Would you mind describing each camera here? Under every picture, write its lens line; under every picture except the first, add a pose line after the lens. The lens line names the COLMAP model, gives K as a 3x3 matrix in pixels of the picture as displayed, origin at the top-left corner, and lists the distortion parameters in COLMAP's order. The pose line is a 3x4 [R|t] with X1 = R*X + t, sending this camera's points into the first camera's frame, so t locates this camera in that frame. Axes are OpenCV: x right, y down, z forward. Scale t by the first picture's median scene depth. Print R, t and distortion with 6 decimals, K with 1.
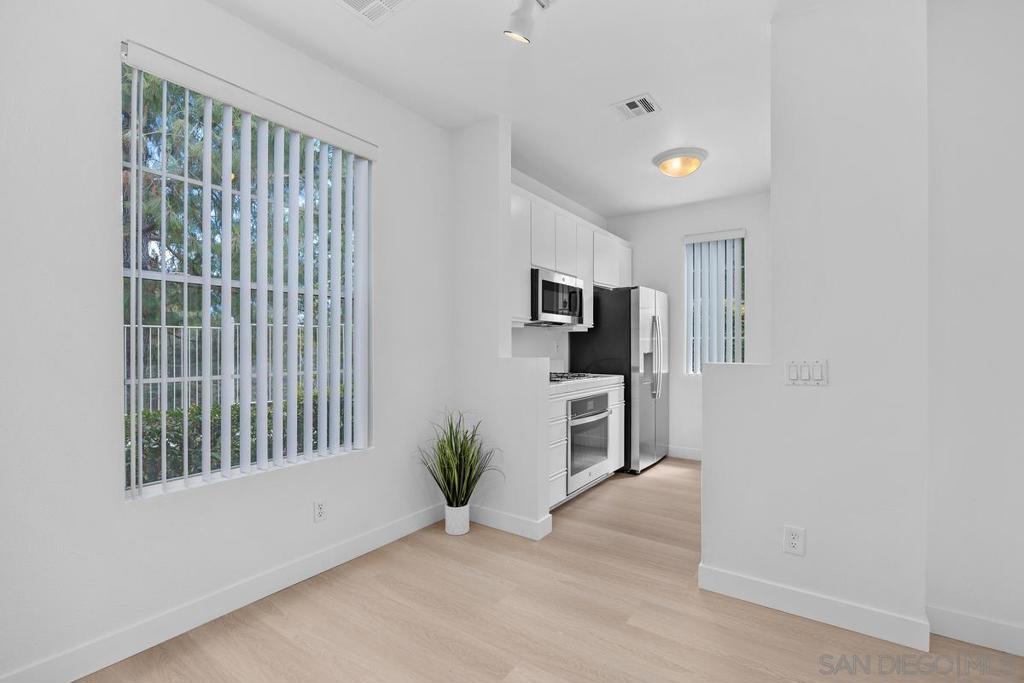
lens RADIAL K [[460.2, 0, 512.4], [0, 460.2, 348.3], [0, 0, 1]] dist [-0.004580, -0.001778]
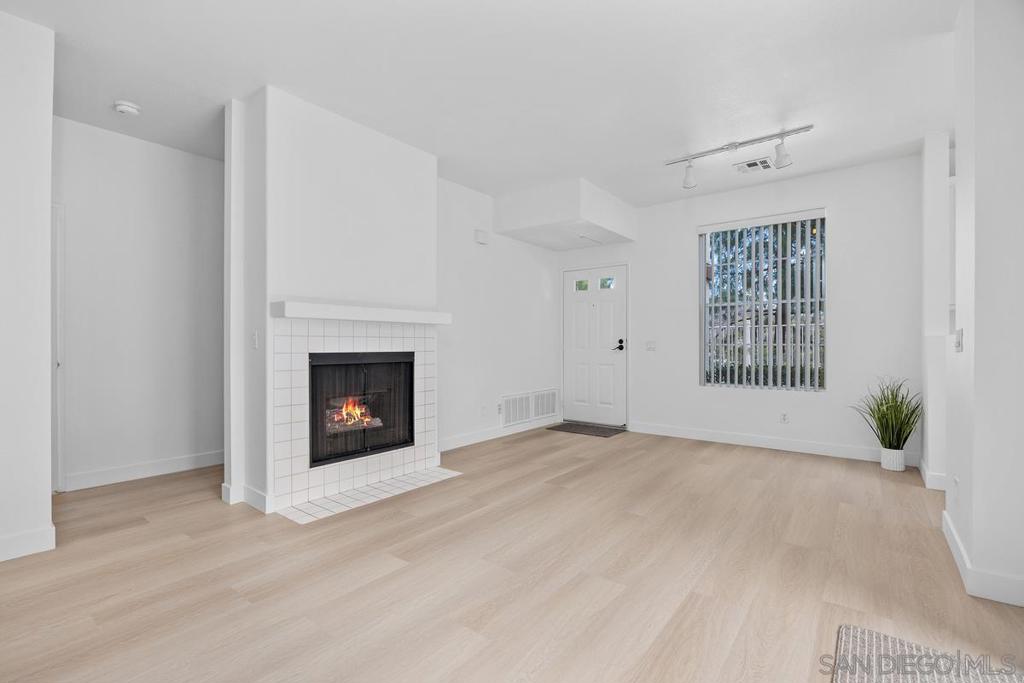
lens RADIAL K [[460.2, 0, 506.4], [0, 460.2, 350.2], [0, 0, 1]] dist [-0.004580, -0.001778]
pose [[-0.054257, 0.008101, -0.998494, 1.057981], [-0.000345, 0.999967, 0.008131, 0.039102], [0.998527, 0.000786, -0.054253, -0.033233]]
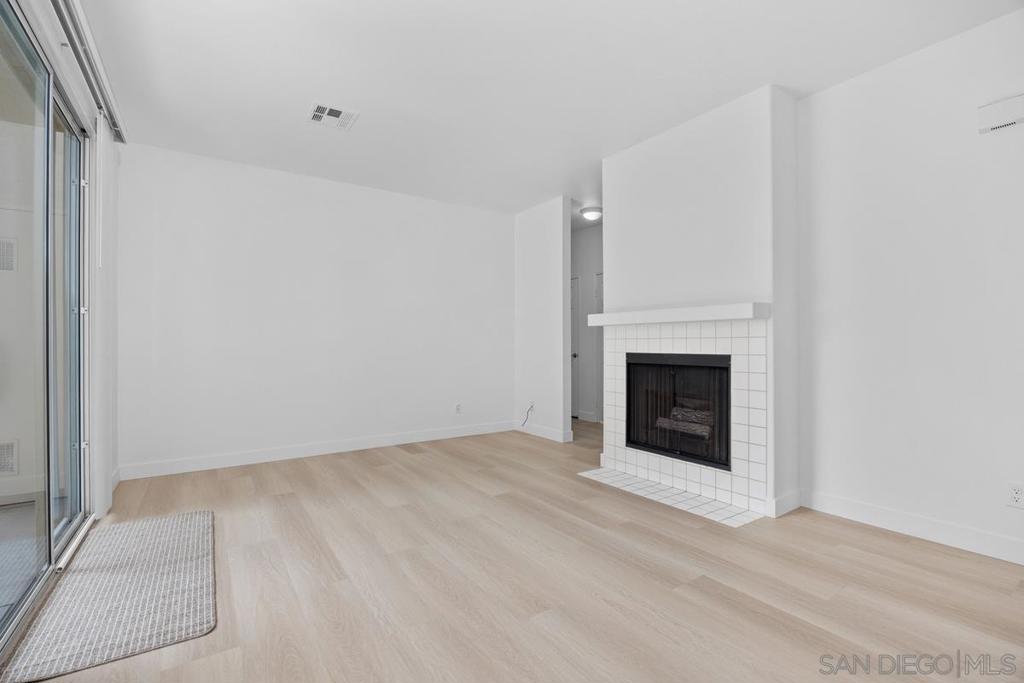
lens RADIAL K [[460.2, 0, 511.7], [0, 460.2, 340.1], [0, 0, 1]] dist [-0.004580, -0.001778]
pose [[-0.935480, -0.000901, 0.353378, 0.071673], [-0.004059, 0.999958, -0.008197, 0.032230], [-0.353356, -0.009102, -0.935445, 0.654451]]
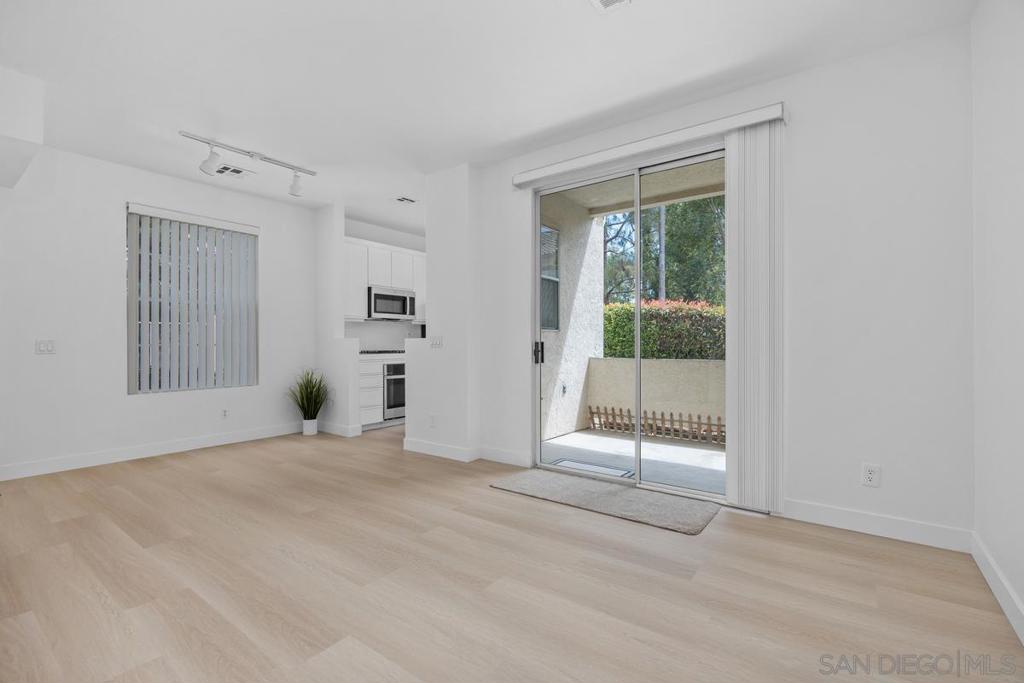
lens RADIAL K [[460.2, 0, 518.1], [0, 460.2, 343.4], [0, 0, 1]] dist [-0.004580, -0.001778]
pose [[0.999871, -0.000952, -0.016017, 0.618602], [0.000966, 0.999999, 0.000885, 0.033883], [0.016017, -0.000900, 0.999871, -0.680577]]
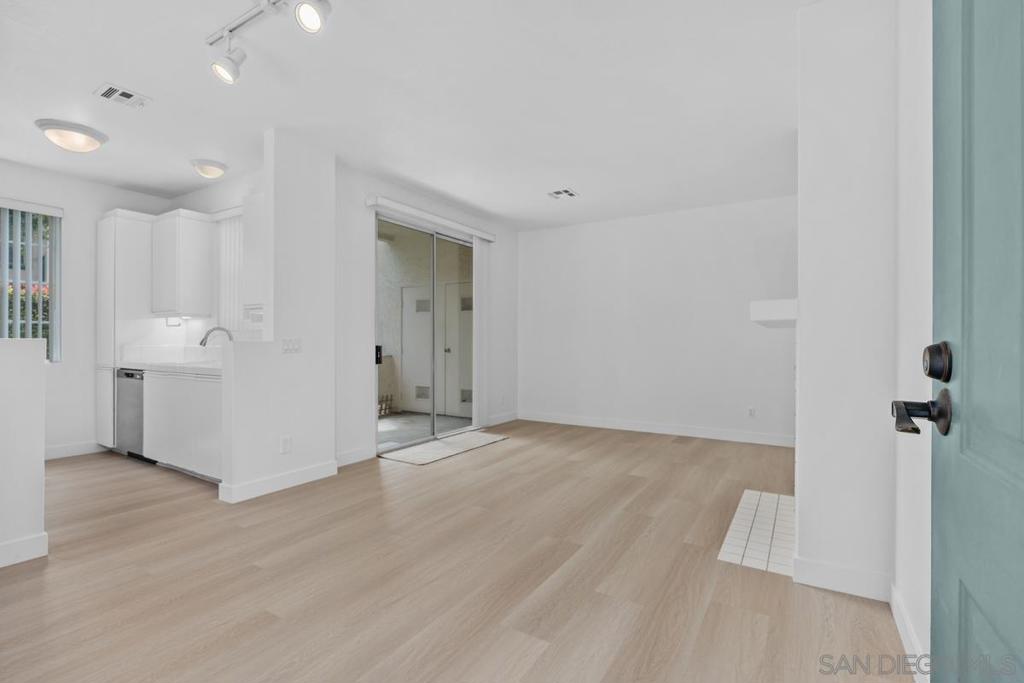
lens RADIAL K [[460.2, 0, 510.3], [0, 460.2, 341.5], [0, 0, 1]] dist [-0.004580, -0.001778]
pose [[-0.057448, -0.002713, 0.998345, -0.664103], [-0.003679, 0.999990, 0.002506, 0.016047], [-0.998342, -0.003529, -0.057457, 0.148763]]
